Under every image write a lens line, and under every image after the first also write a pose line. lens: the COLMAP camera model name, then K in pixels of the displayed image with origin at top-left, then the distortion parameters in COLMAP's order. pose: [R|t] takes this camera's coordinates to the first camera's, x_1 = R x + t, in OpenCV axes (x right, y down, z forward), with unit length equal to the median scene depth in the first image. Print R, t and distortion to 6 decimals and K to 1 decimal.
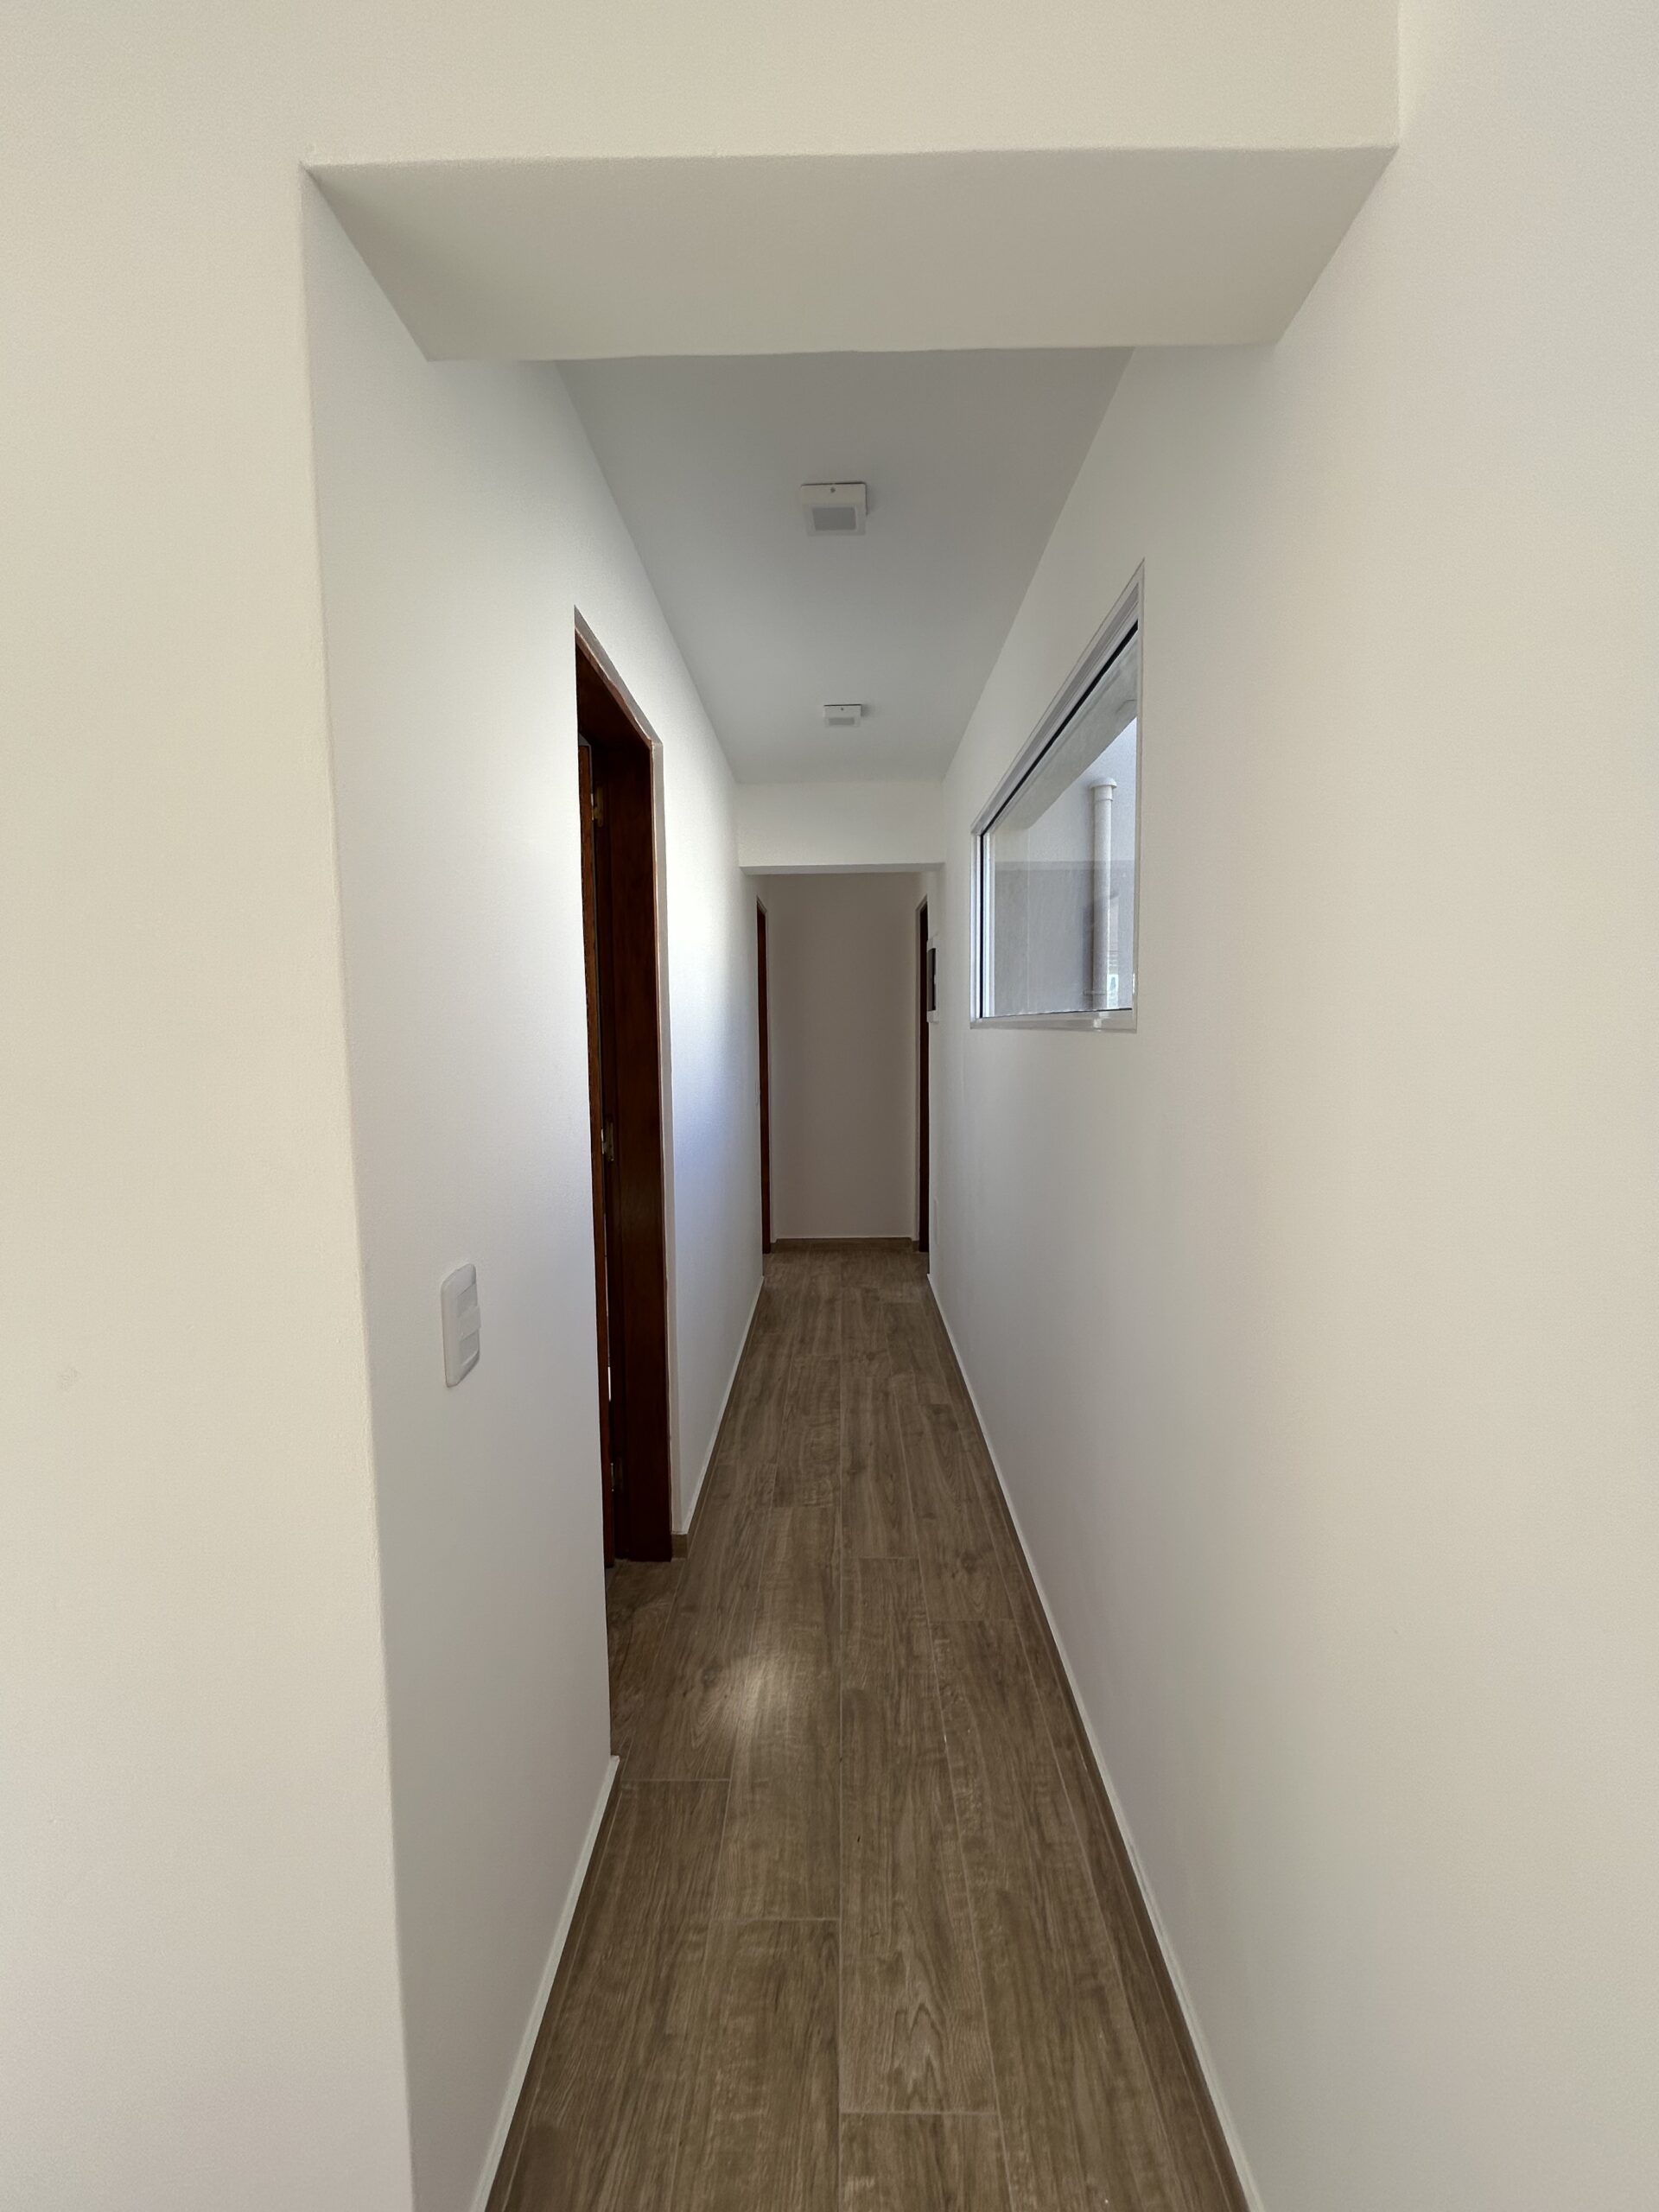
lens RADIAL K [[897.6, 0, 829.5], [0, 897.6, 1106.0], [0, 0, 1]] dist [0.000163, 0.000602]
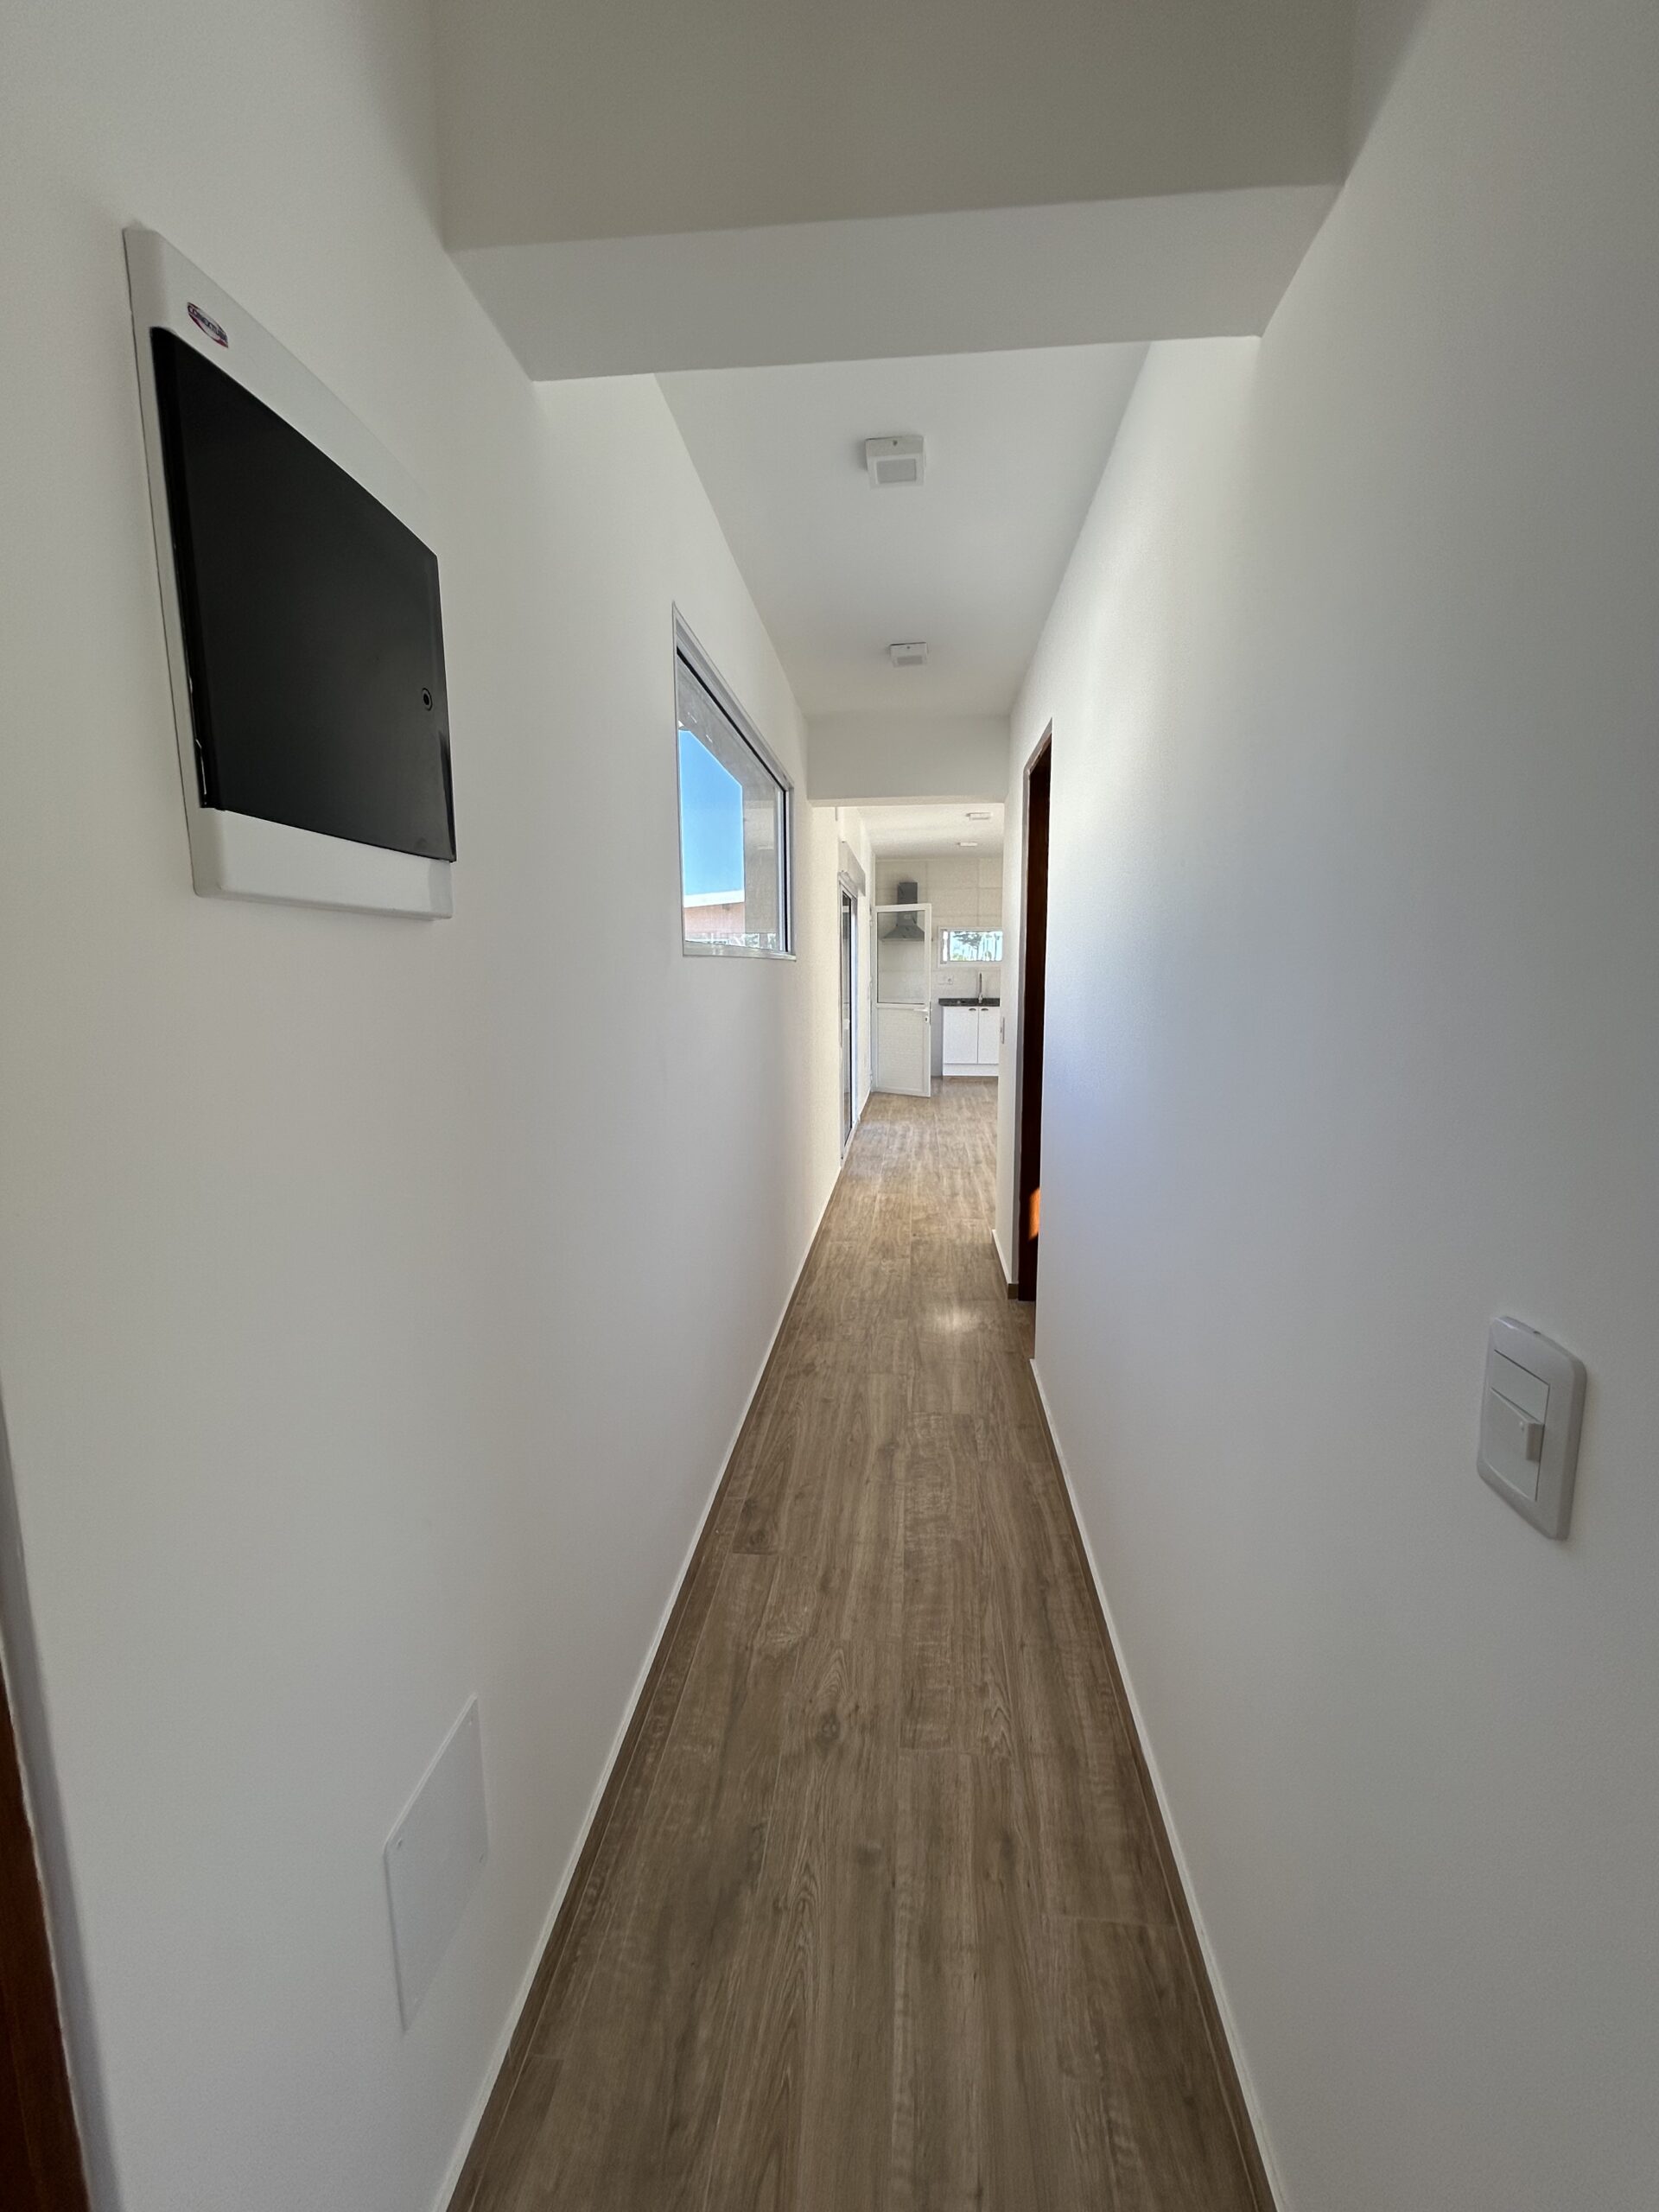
lens RADIAL K [[897.6, 0, 829.5], [0, 897.6, 1106.0], [0, 0, 1]] dist [0.000163, 0.000602]
pose [[-0.996436, 0.001806, 0.084329, 0.012376], [0.022137, 0.970325, 0.240788, -0.149712], [-0.081392, 0.241797, -0.966907, 1.809034]]
